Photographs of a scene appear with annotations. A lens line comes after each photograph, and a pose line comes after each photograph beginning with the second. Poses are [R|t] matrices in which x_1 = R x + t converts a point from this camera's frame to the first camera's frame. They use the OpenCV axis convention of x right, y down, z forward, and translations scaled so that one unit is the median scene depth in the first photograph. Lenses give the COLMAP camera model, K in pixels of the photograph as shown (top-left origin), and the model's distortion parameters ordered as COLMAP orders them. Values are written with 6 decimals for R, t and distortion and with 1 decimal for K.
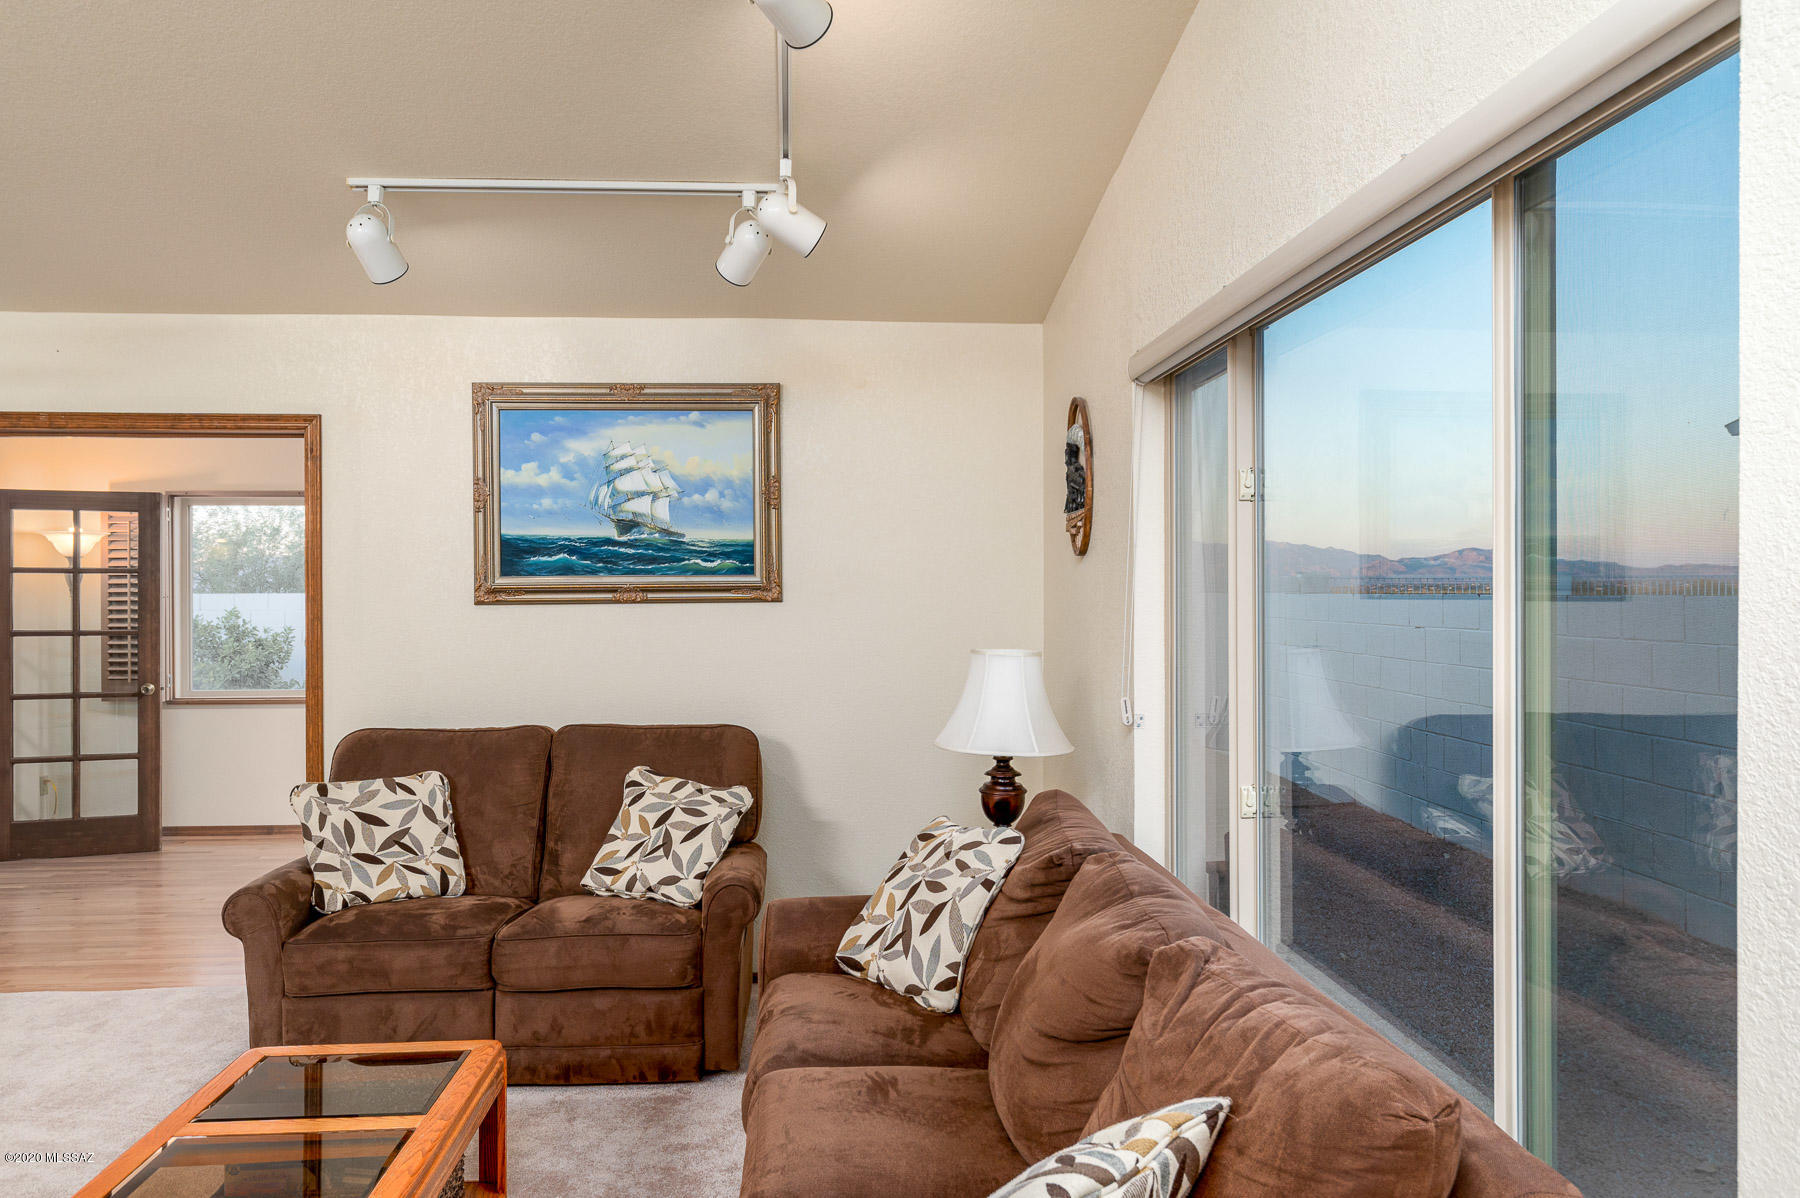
lens RADIAL K [[1231.8, 0, 900.3], [0, 1231.8, 592.8], [0, 0, 1]] dist [-0.008699, -0.001923]
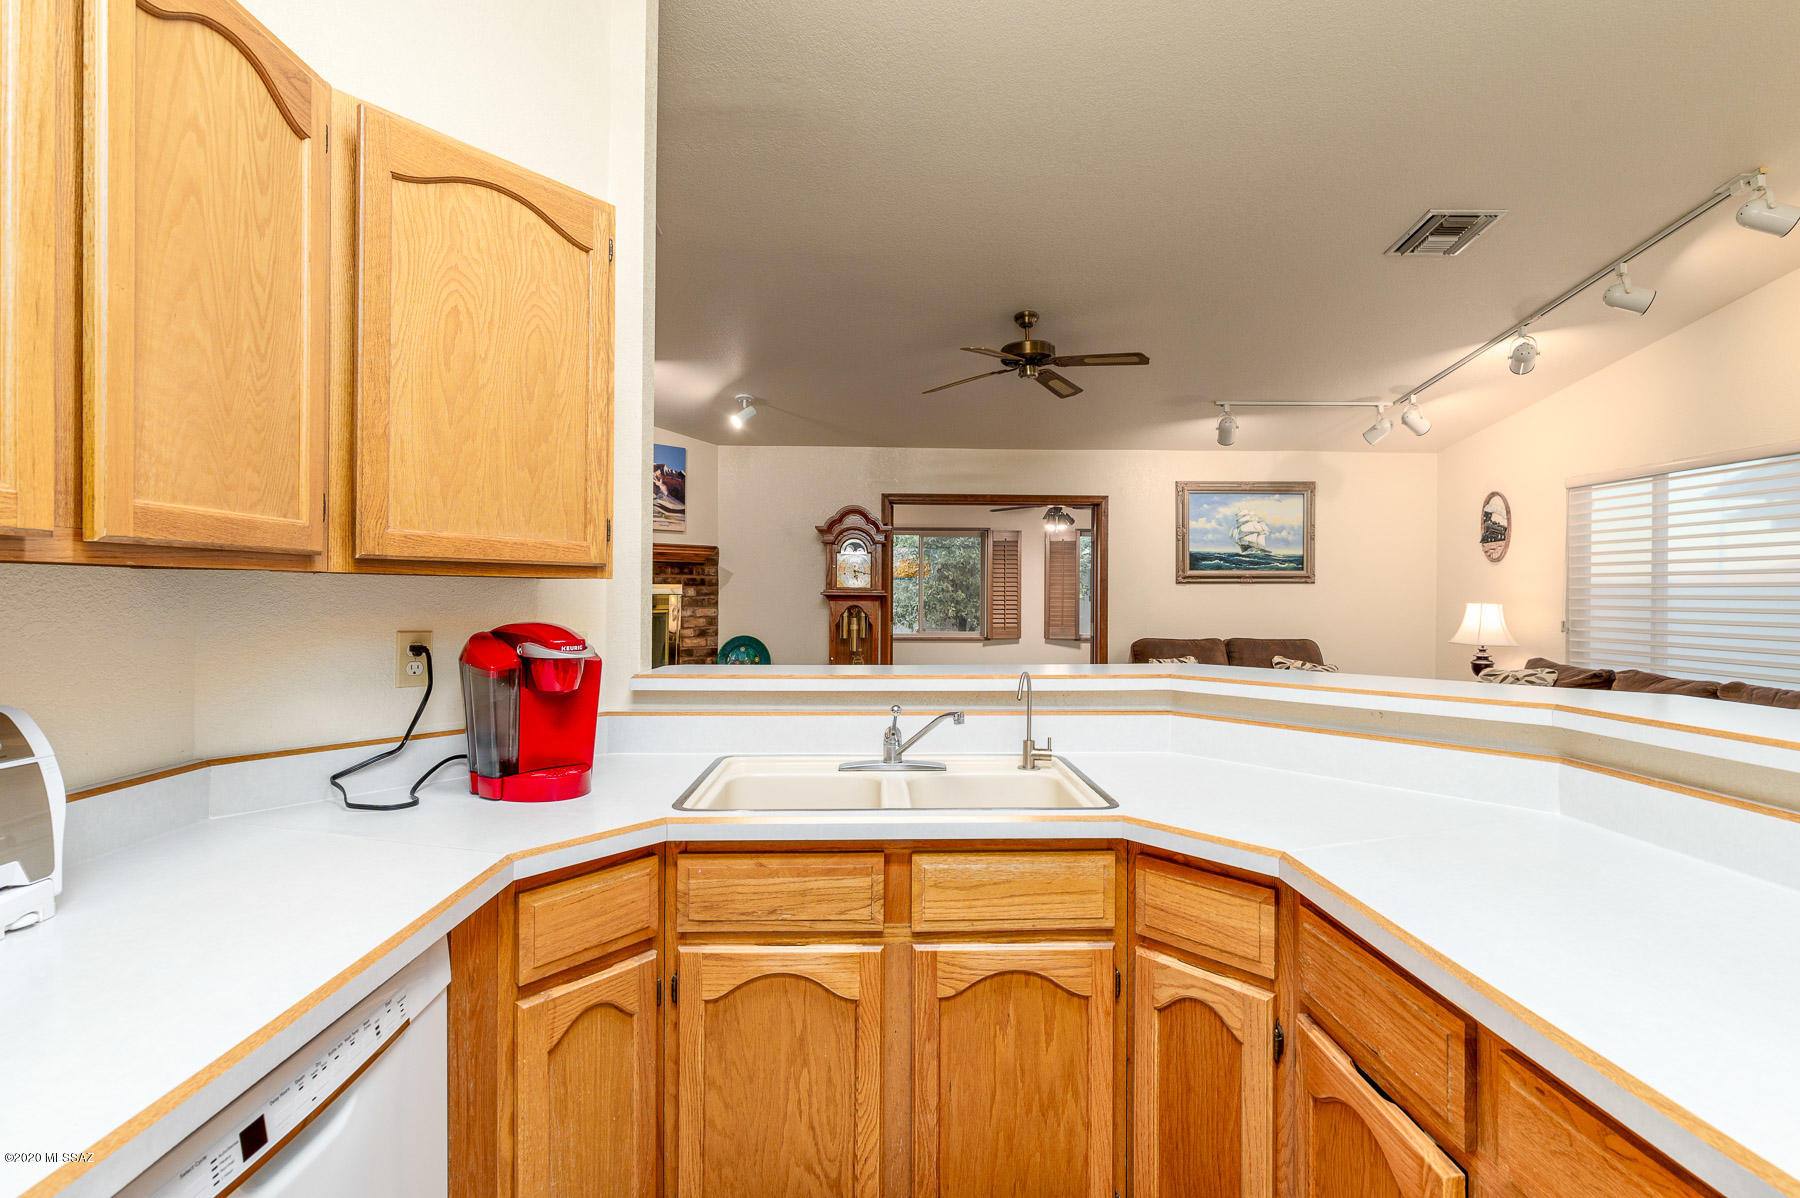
lens RADIAL K [[873.1, 0, 903.3], [0, 873.1, 593.0], [0, 0, 1]] dist [0.001912, 0.000039]
pose [[0.998711, 0.008737, -0.050003, -0.750913], [-0.008947, 0.999952, -0.003993, 0.037196], [0.049966, 0.004435, 0.998741, -0.563508]]
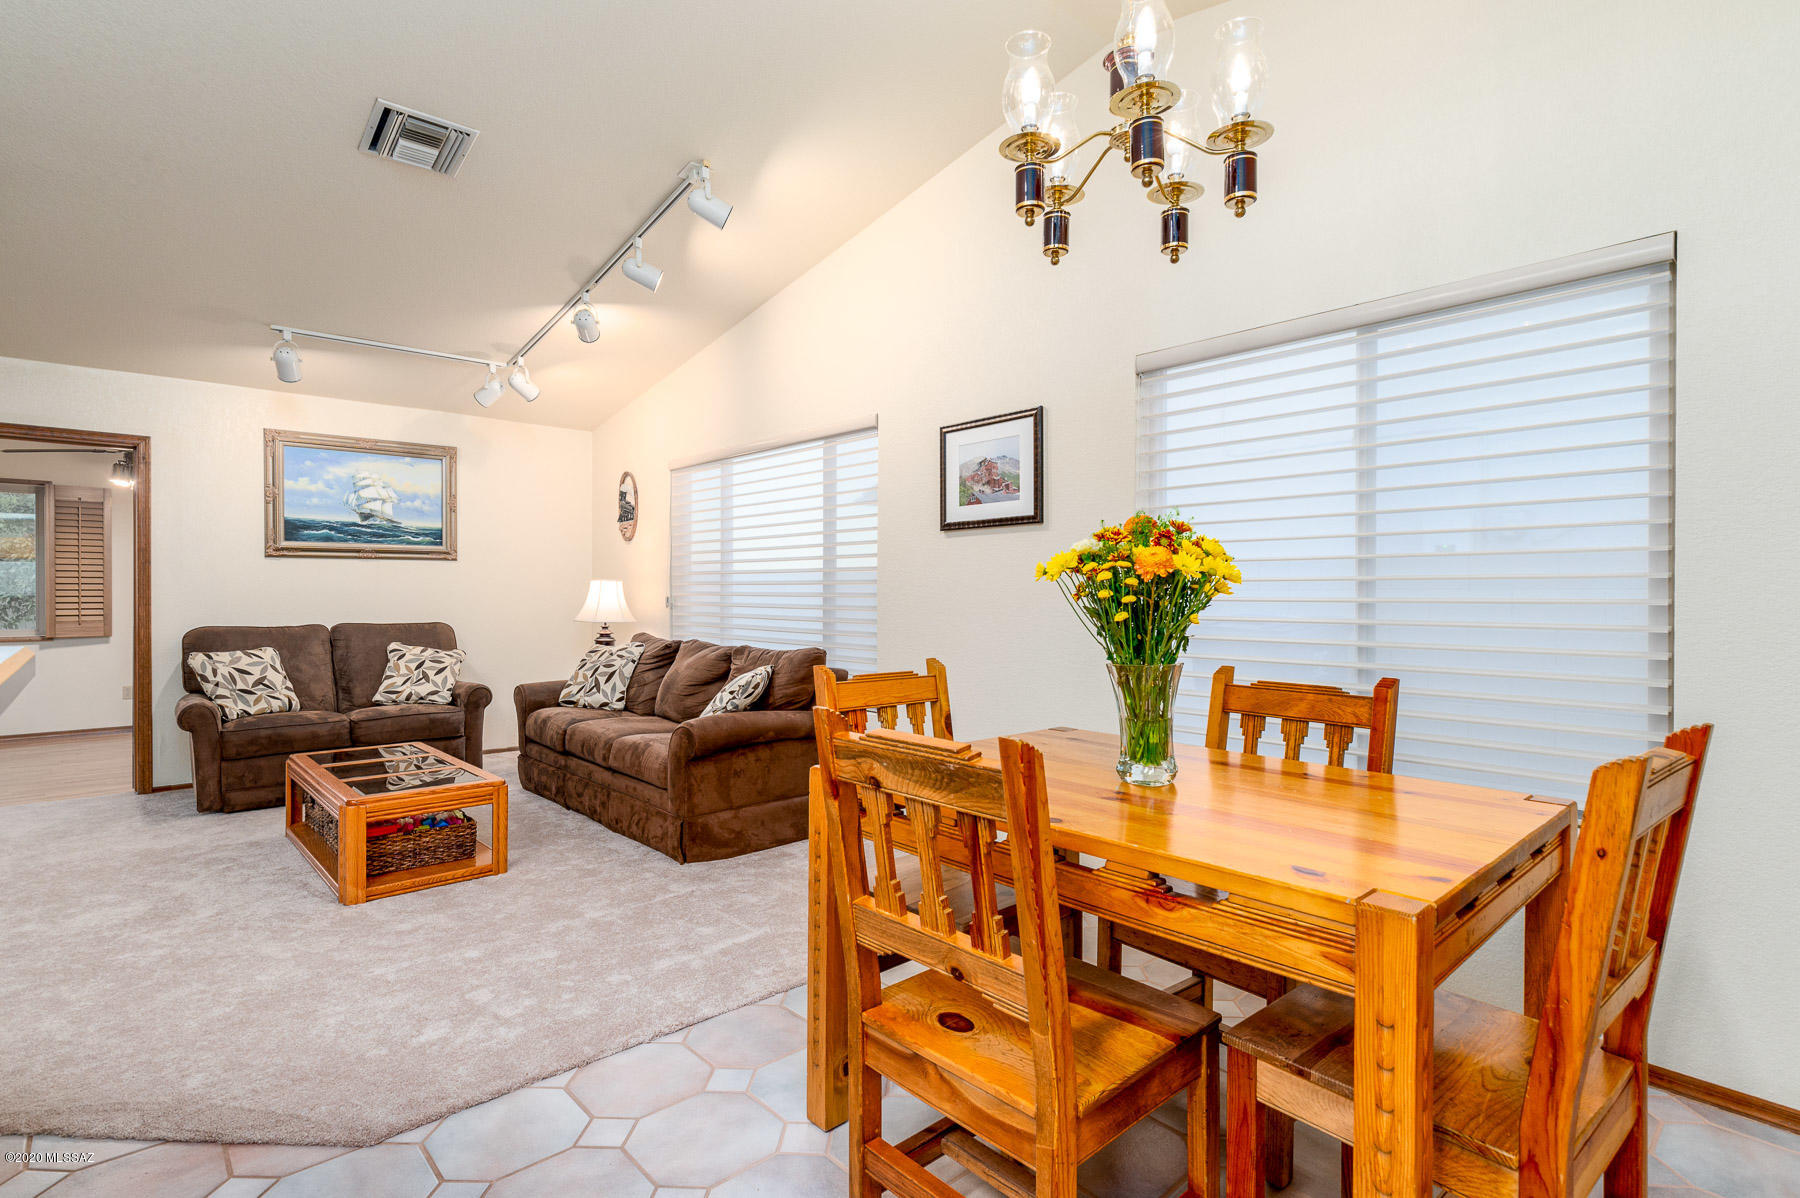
lens RADIAL K [[873.1, 0, 905.0], [0, 873.1, 593.0], [0, 0, 1]] dist [0.001912, 0.000039]
pose [[0.788889, 0.003680, 0.614525, -0.391343], [-0.003384, 0.999993, -0.001643, 0.059360], [-0.614527, -0.000784, 0.788895, -0.519697]]
